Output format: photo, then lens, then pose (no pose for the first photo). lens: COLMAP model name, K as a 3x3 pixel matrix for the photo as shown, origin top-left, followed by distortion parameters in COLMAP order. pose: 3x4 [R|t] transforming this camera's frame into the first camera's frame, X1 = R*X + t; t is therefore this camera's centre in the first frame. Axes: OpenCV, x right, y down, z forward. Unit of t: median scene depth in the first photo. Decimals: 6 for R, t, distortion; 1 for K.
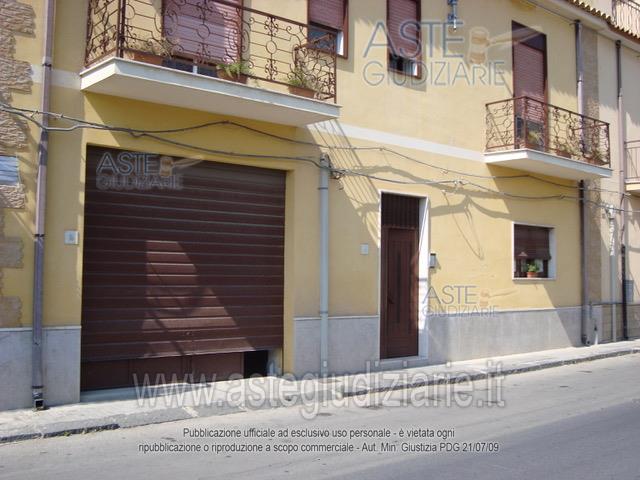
lens RADIAL K [[737.3, 0, 320.0], [0, 737.3, 240.0], [0, 0, 1]] dist [-0.126713, -0.006338]
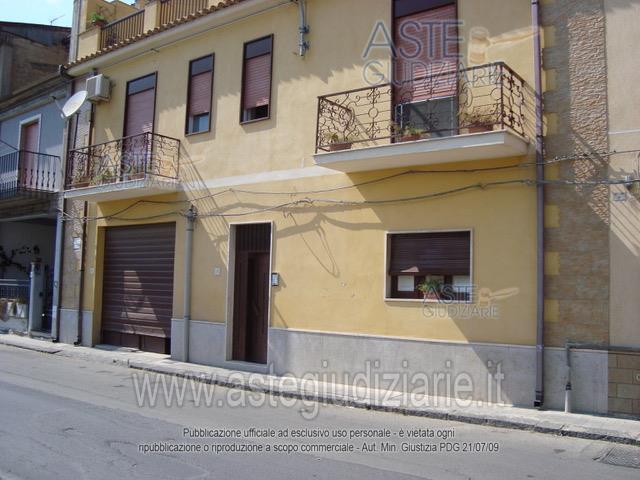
lens RADIAL K [[636.0, 0, 320.0], [0, 636.0, 240.0], [0, 0, 1]] dist [-0.150903, 0.003806]
pose [[0.183178, -0.075919, -0.980144, 1.110643], [0.029915, 0.996982, -0.071633, 0.039941], [0.982624, -0.016200, 0.184897, 0.906234]]
